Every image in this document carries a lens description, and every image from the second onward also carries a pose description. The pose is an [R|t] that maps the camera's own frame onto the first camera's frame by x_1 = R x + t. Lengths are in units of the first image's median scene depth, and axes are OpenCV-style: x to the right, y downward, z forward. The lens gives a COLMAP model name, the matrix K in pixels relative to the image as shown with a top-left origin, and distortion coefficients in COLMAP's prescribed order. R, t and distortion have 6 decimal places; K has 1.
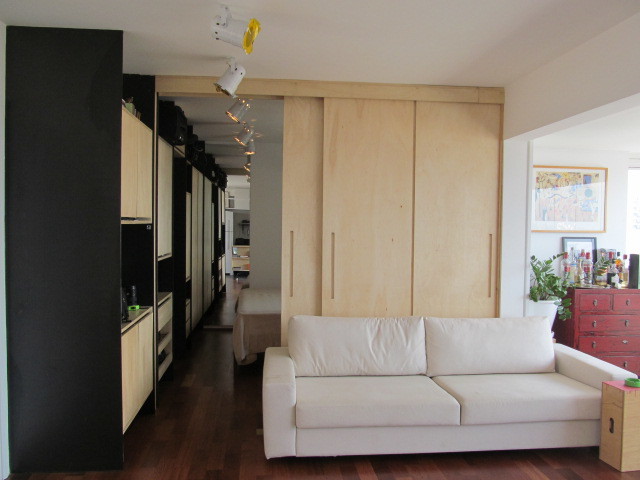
lens RADIAL K [[532.4, 0, 320.3], [0, 532.4, 240.1], [0, 0, 1]] dist [-0.044663, 0.008602]
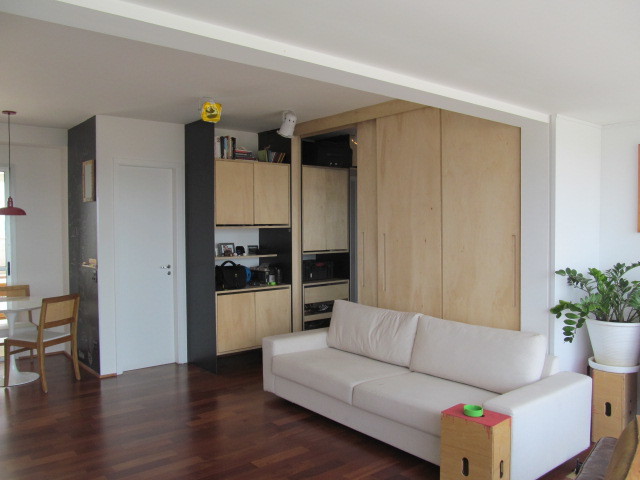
lens RADIAL K [[532.4, 0, 319.8], [0, 532.4, 242.2], [0, 0, 1]] dist [-0.044663, 0.008602]
pose [[0.553609, 0.014023, -0.832659, 0.905646], [-0.008209, 0.999902, 0.011382, -0.007487], [0.832736, 0.000534, 0.553669, 0.243650]]
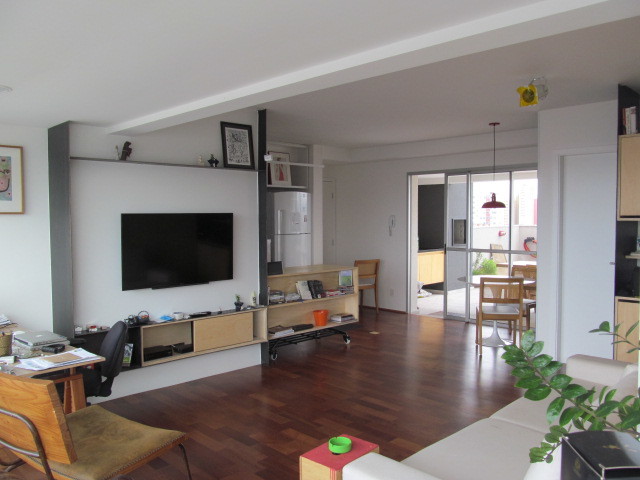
lens RADIAL K [[532.4, 0, 320.4], [0, 532.4, 240.1], [0, 0, 1]] dist [-0.044663, 0.008602]
pose [[-0.785796, 0.016193, -0.618274, 0.802813], [-0.020324, 0.998441, 0.051981, -0.029865], [0.618152, 0.053413, -0.784242, 1.349533]]
